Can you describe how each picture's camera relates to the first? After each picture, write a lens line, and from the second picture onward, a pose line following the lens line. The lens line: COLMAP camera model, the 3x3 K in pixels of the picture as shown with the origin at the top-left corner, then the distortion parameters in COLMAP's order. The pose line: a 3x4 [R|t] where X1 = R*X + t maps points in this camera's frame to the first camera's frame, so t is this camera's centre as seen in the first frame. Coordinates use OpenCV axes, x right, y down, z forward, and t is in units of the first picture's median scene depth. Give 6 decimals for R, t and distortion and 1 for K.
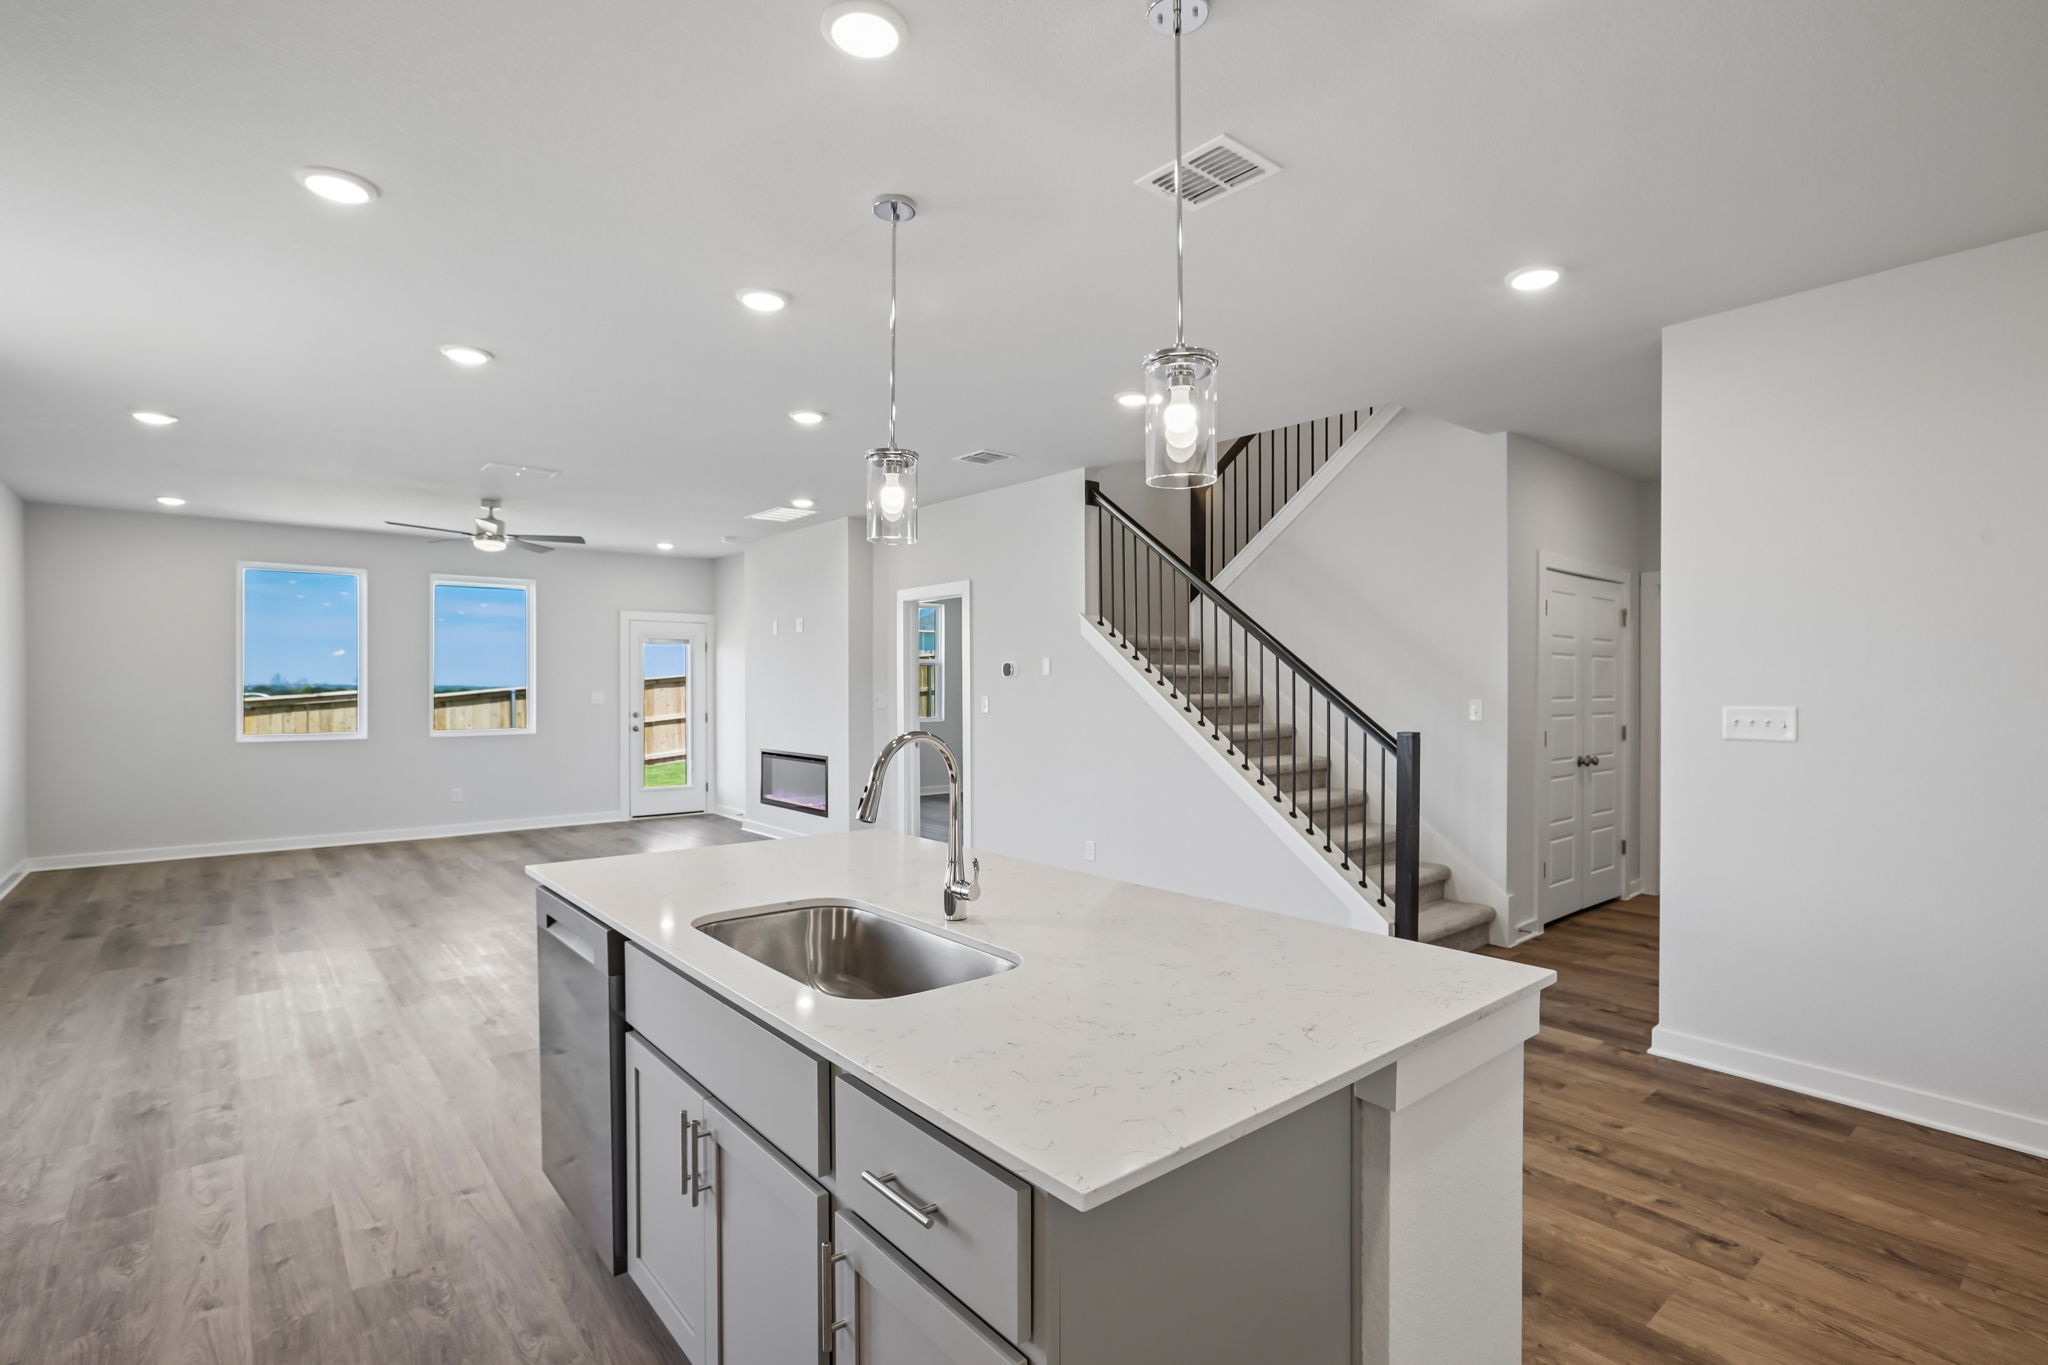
lens RADIAL K [[968.8, 0, 1023.1], [0, 968.8, 676.6], [0, 0, 1]] dist [-0.044595, 0.025113]
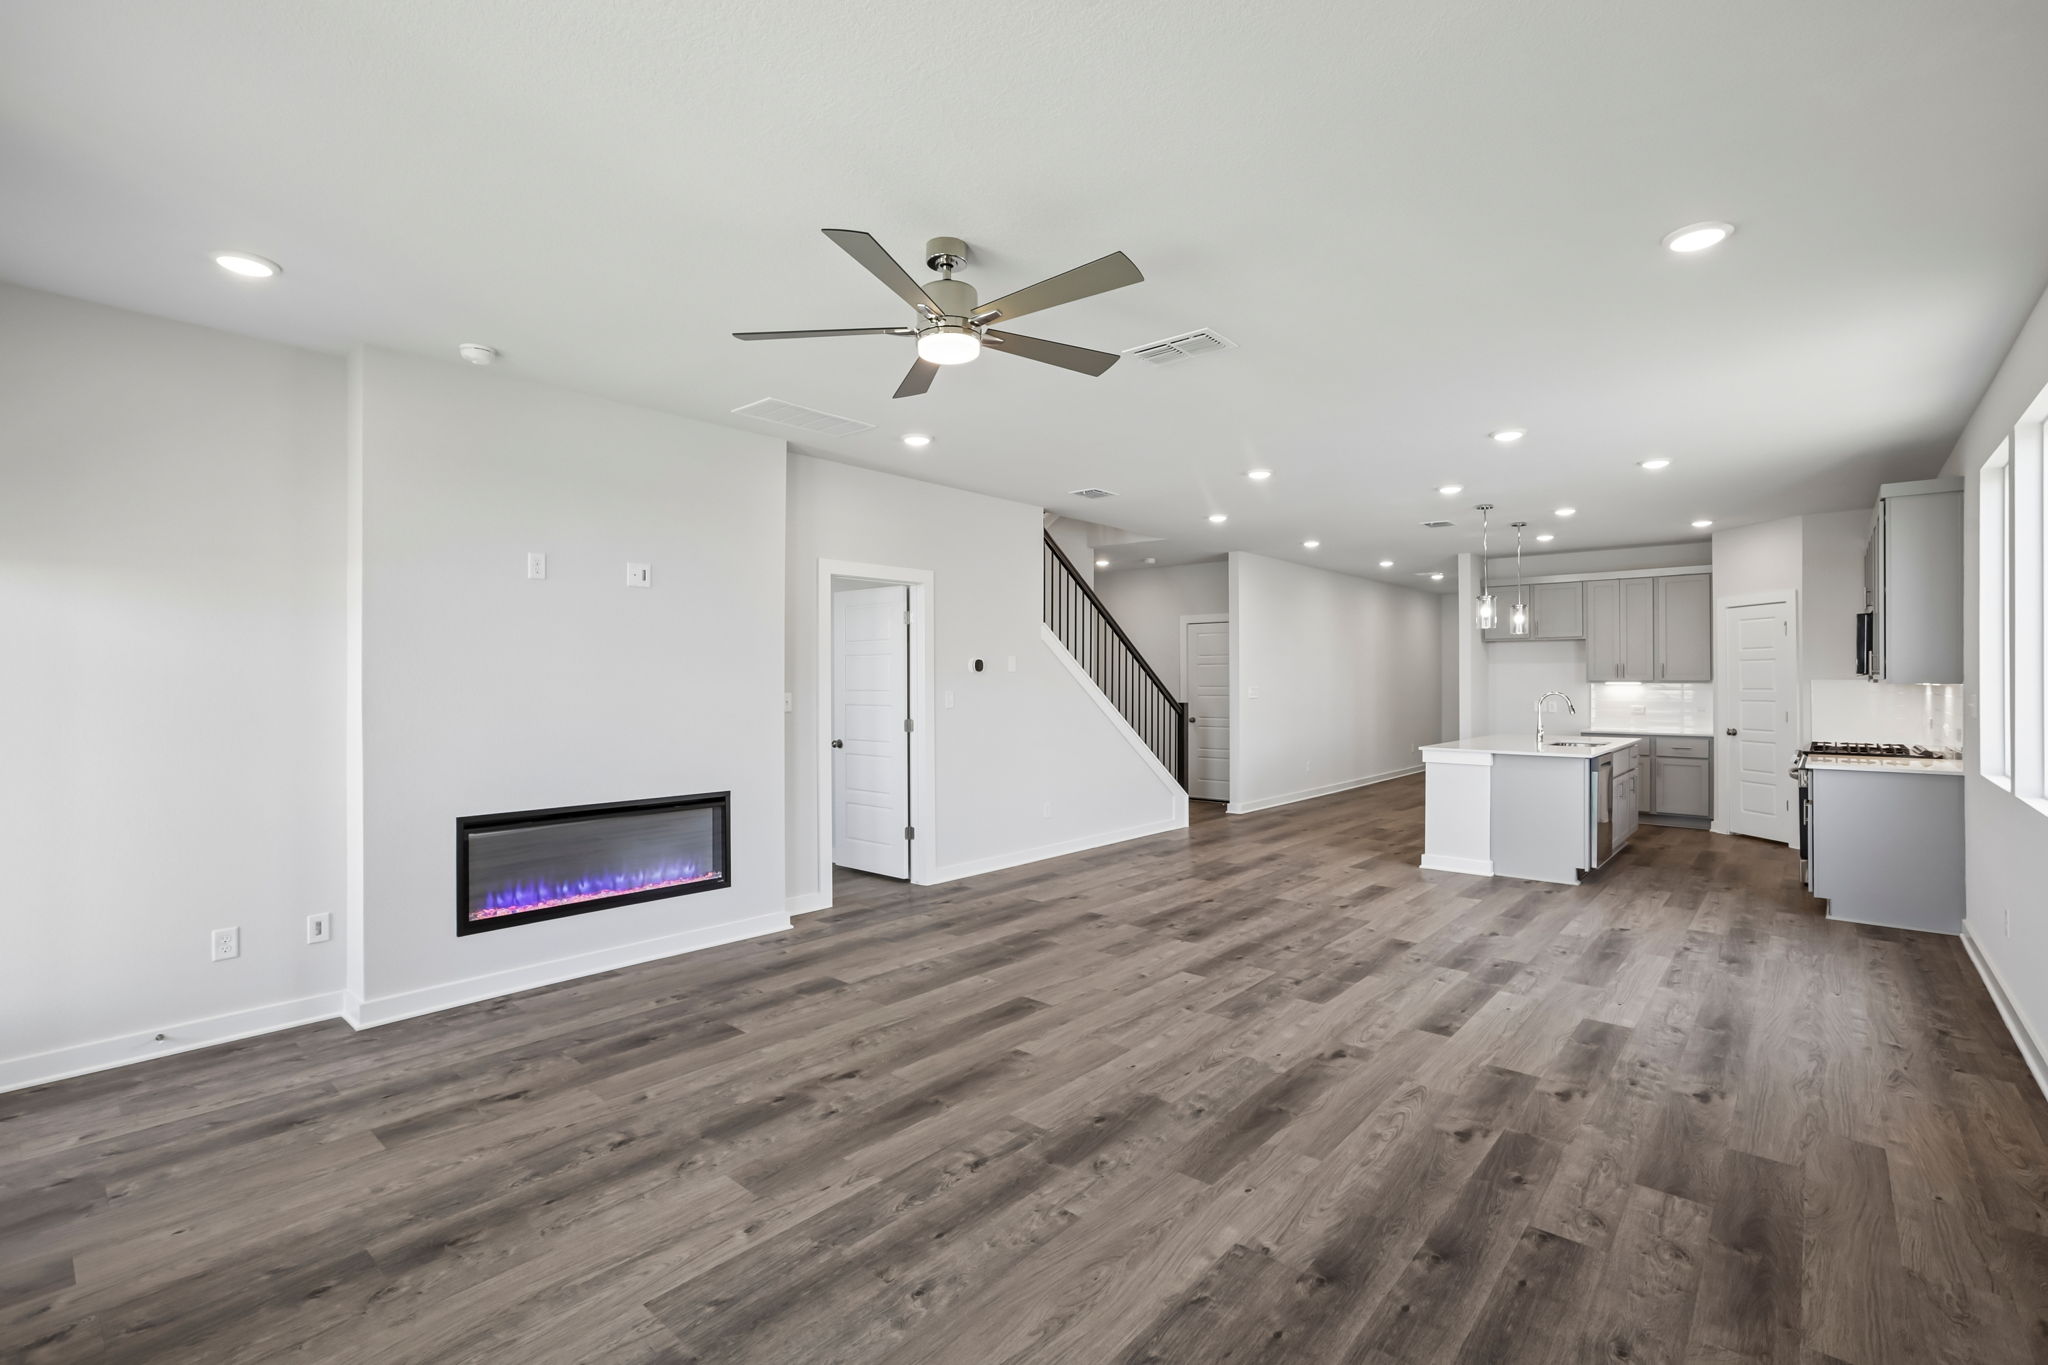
lens RADIAL K [[928.9, 0, 1037.3], [0, 928.9, 675.0], [0, 0, 1]] dist [-0.041217, 0.022632]
pose [[-0.159251, 0.006286, 0.987218, -0.870016], [-0.008279, 0.999936, -0.007703, 0.008174], [-0.987203, -0.009400, -0.159189, 0.927696]]
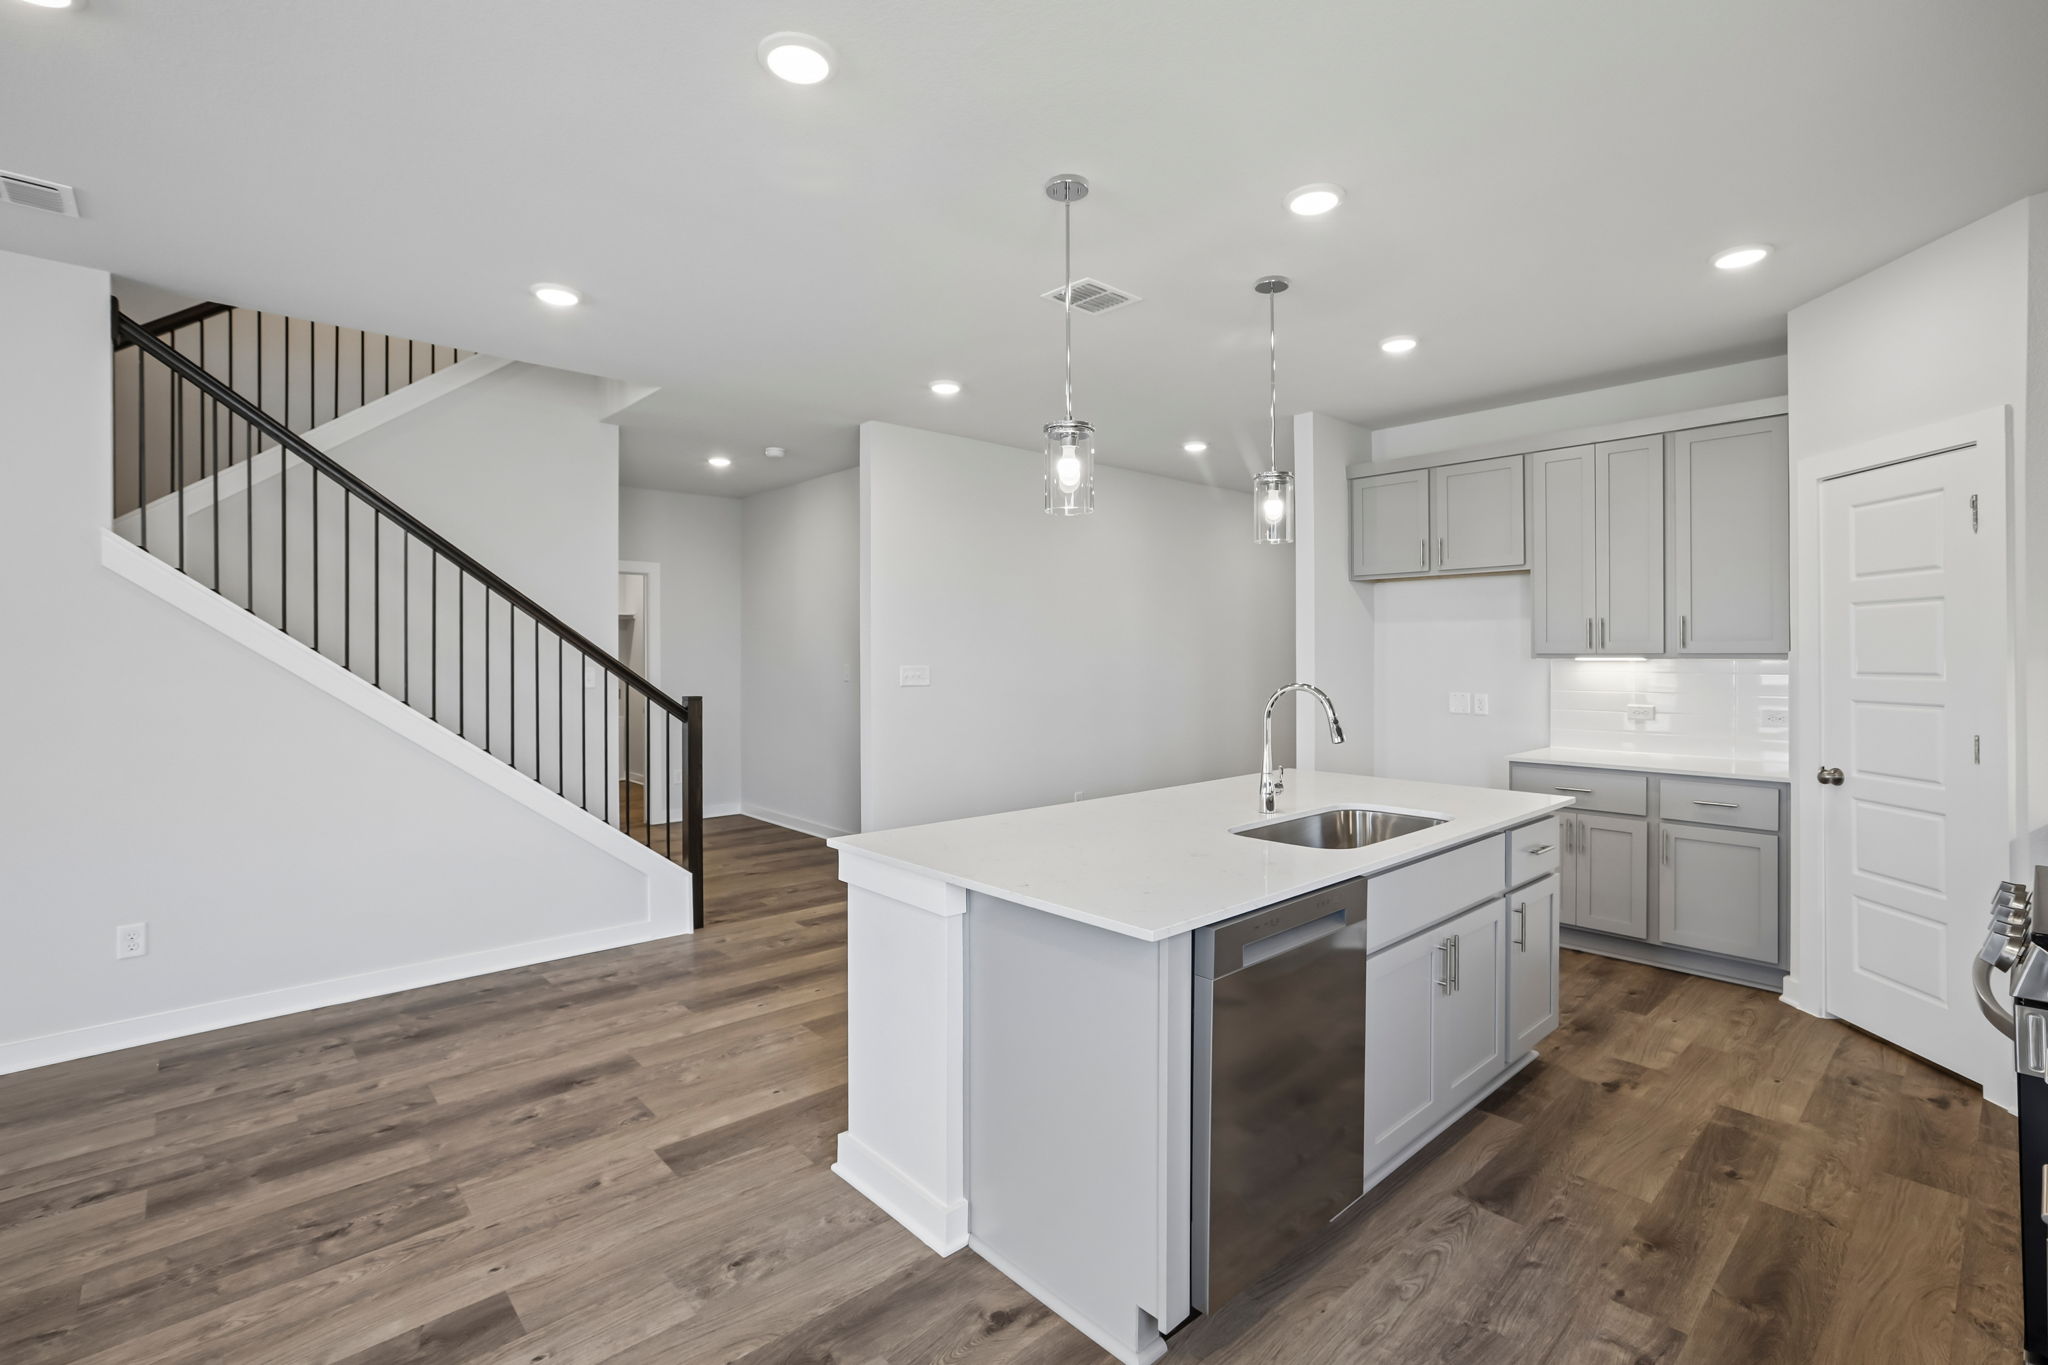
lens RADIAL K [[927.0, 0, 1036.8], [0, 927.0, 656.8], [0, 0, 1]] dist [-0.020125, 0.009811]
pose [[-0.041383, -0.001458, 0.999142, -0.382097], [-0.007419, 0.999972, 0.001152, 0.003459], [-0.999116, -0.007365, -0.041393, 0.368433]]
